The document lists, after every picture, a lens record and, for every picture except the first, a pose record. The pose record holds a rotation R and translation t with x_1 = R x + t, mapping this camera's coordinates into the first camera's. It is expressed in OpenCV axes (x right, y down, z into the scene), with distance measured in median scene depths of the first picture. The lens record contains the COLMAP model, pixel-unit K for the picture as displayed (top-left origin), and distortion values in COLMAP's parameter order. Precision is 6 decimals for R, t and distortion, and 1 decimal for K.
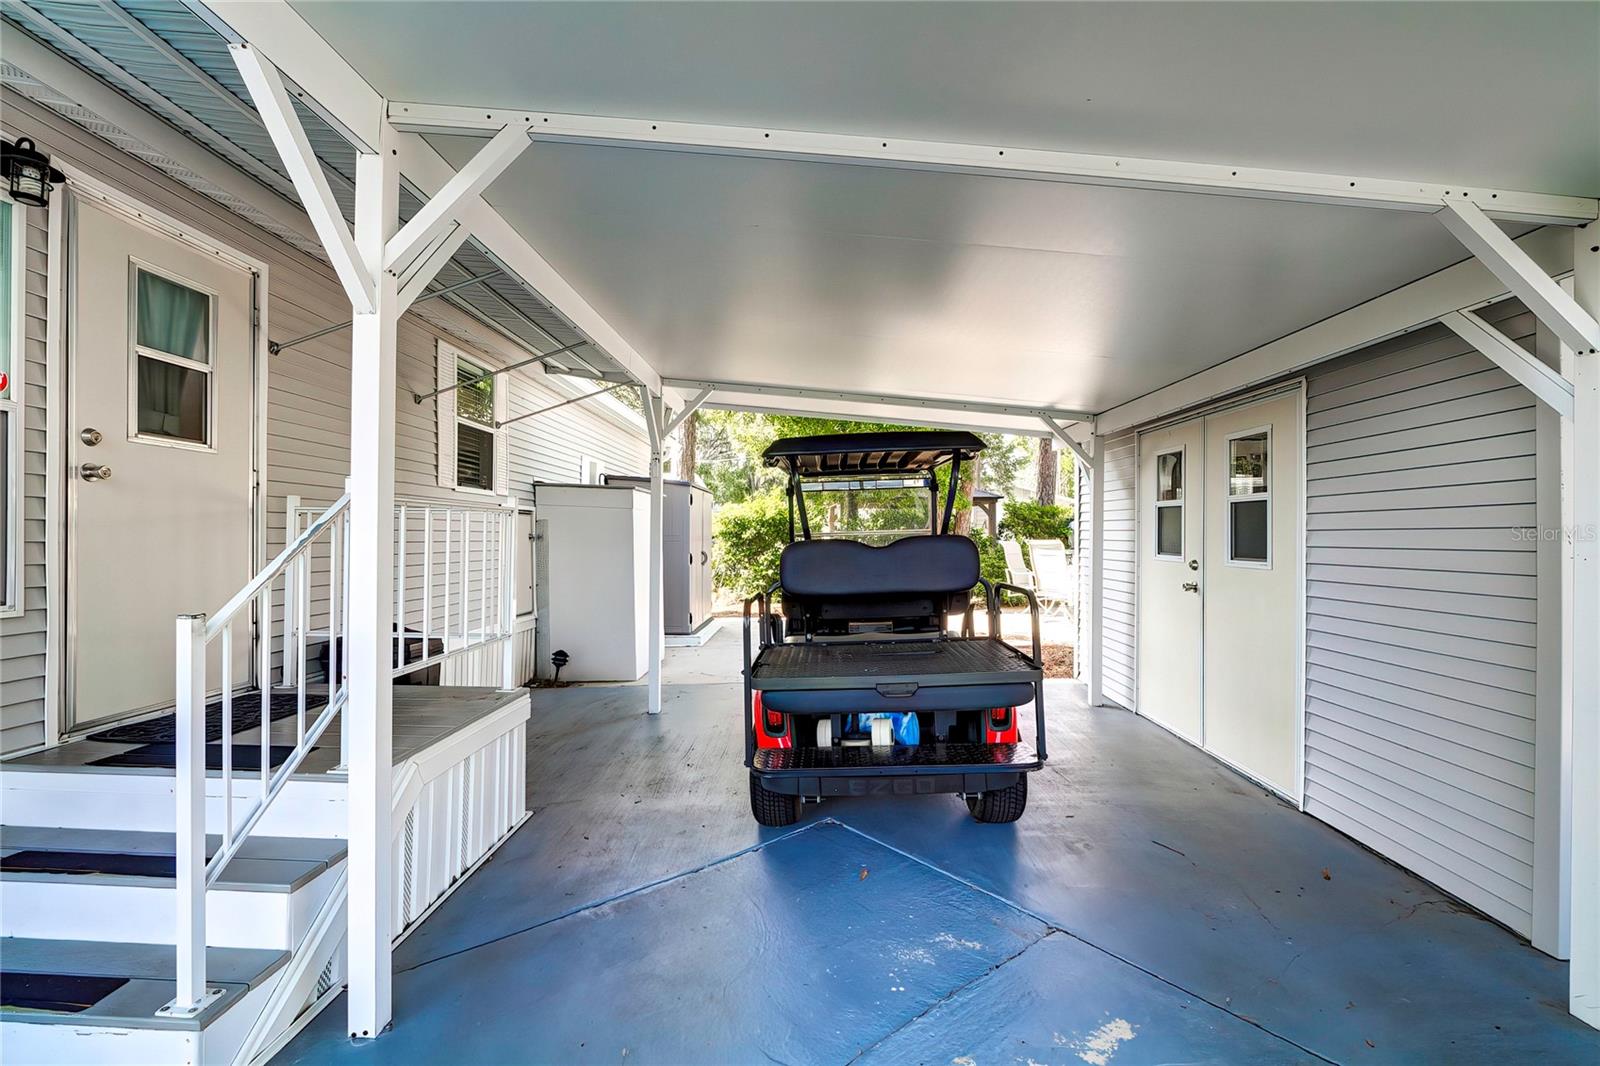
lens RADIAL K [[717.6, 0, 805.5], [0, 717.6, 535.2], [0, 0, 1]] dist [-0.010730, 0.000839]
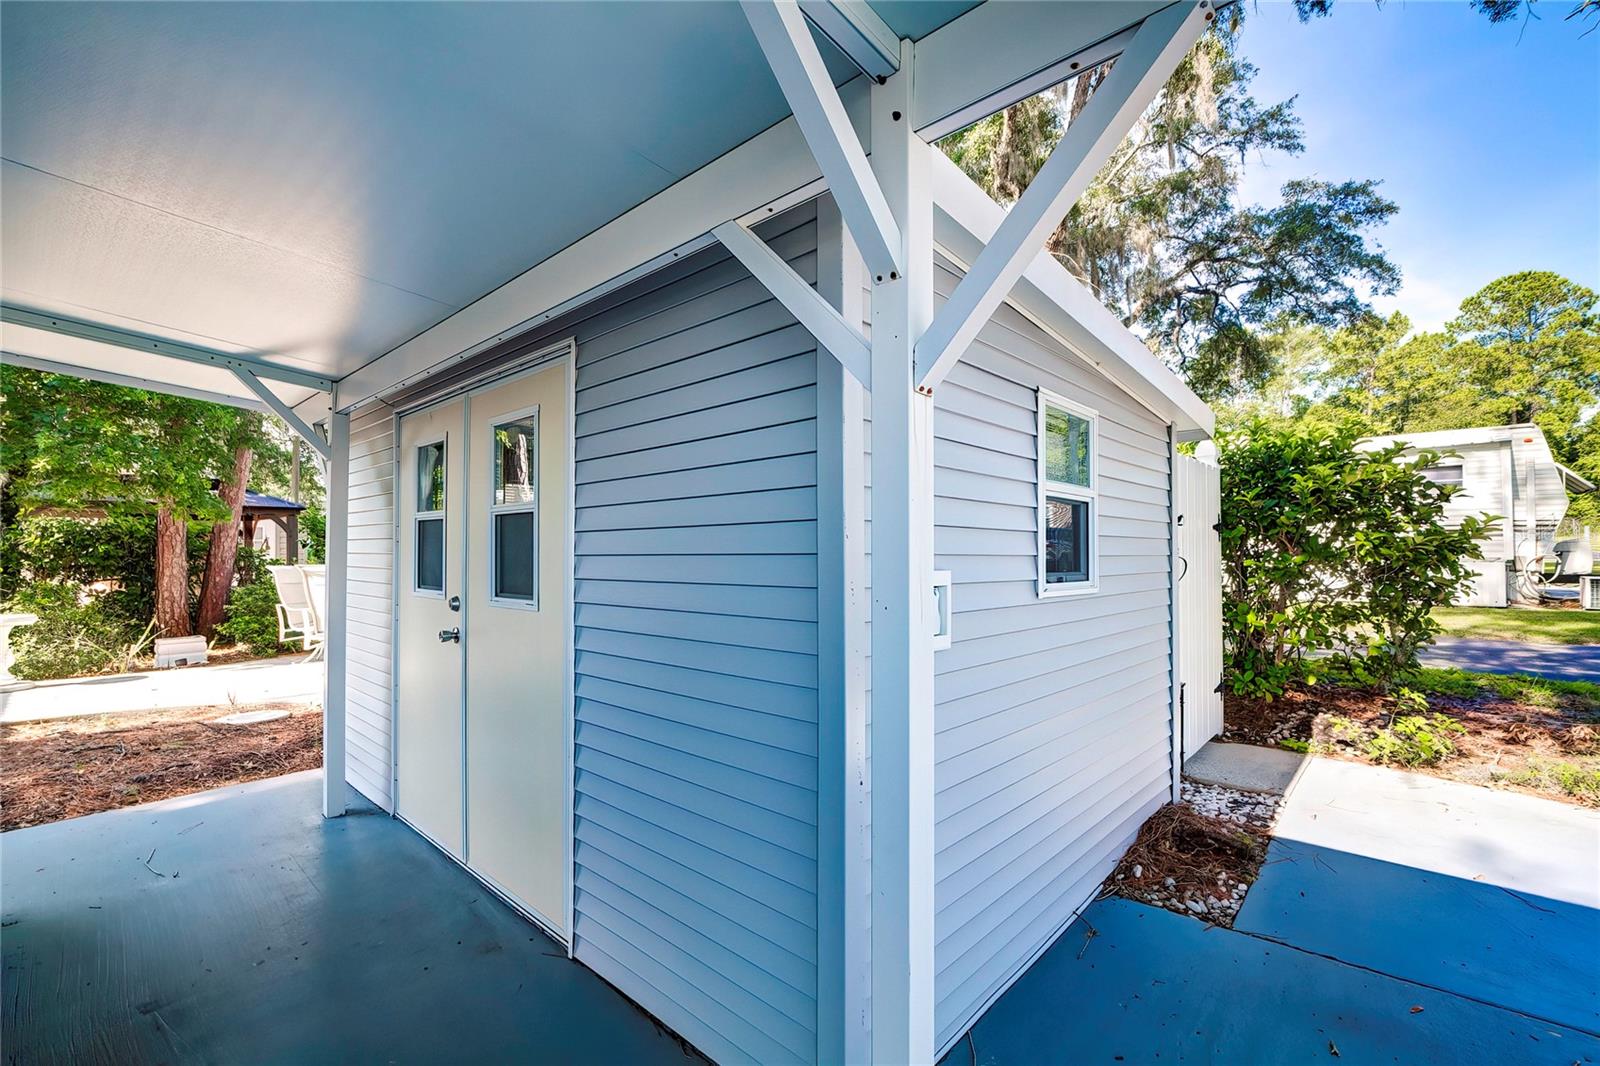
lens RADIAL K [[706.5, 0, 808.1], [0, 706.5, 535.0], [0, 0, 1]] dist [-0.010893, 0.000538]
pose [[0.670948, 0.016908, 0.741312, 0.302363], [0.003773, 0.999649, -0.026215, -0.007209], [-0.741495, 0.020386, 0.670649, 0.323030]]
